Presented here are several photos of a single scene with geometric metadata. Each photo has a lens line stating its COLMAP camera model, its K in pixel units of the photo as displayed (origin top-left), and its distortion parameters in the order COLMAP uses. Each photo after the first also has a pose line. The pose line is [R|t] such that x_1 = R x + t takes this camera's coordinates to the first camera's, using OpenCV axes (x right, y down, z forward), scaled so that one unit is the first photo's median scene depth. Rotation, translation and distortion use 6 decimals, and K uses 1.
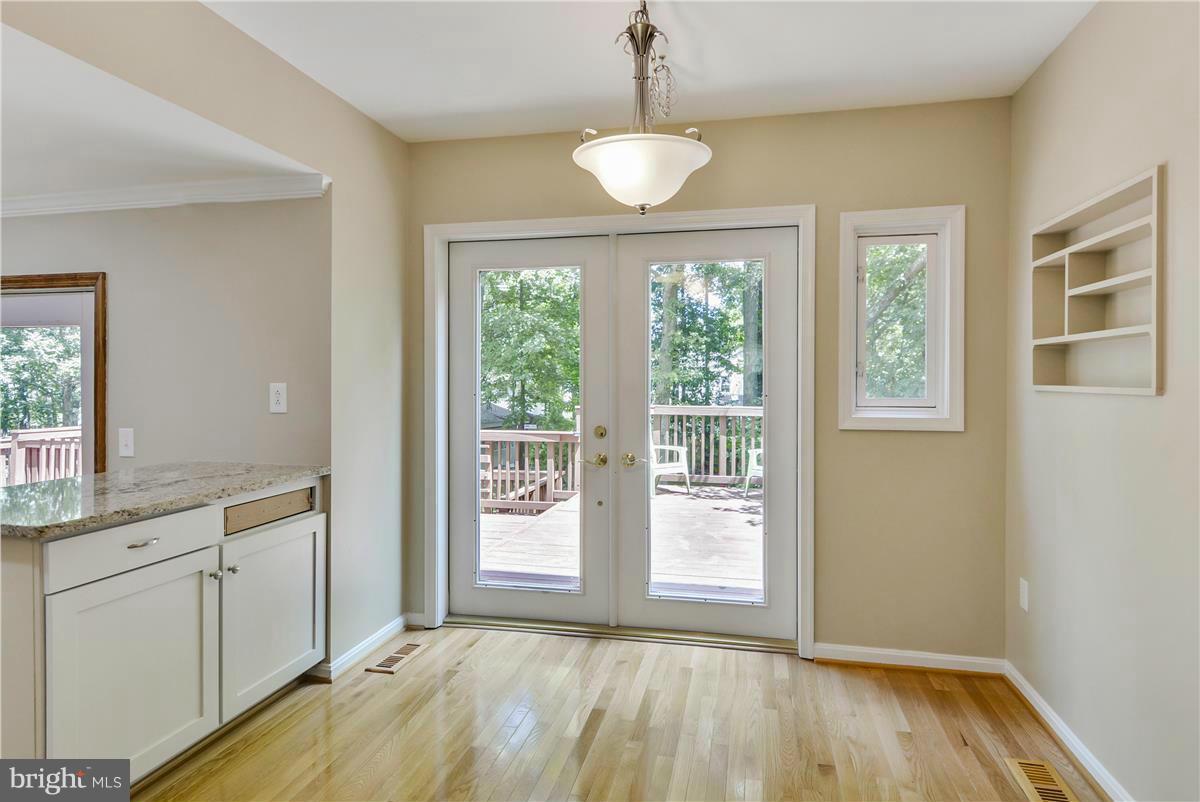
lens RADIAL K [[638.7, 0, 600.3], [0, 638.7, 390.5], [0, 0, 1]] dist [0.004159, 0.000960]
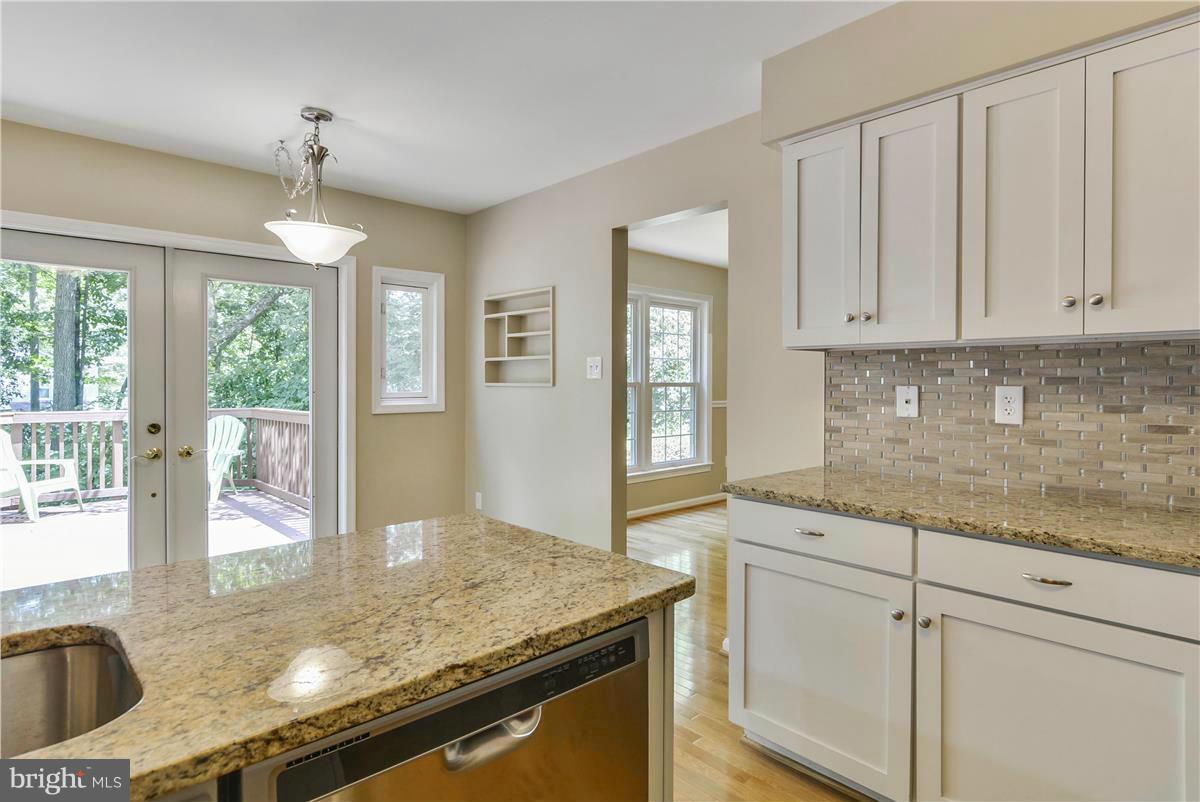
lens RADIAL K [[638.7, 0, 602.6], [0, 638.7, 395.6], [0, 0, 1]] dist [0.004159, 0.000960]
pose [[0.587512, -0.016454, 0.809048, -0.515430], [0.012621, 0.999858, 0.011169, 0.009515], [-0.809117, 0.003649, 0.587637, -0.292321]]
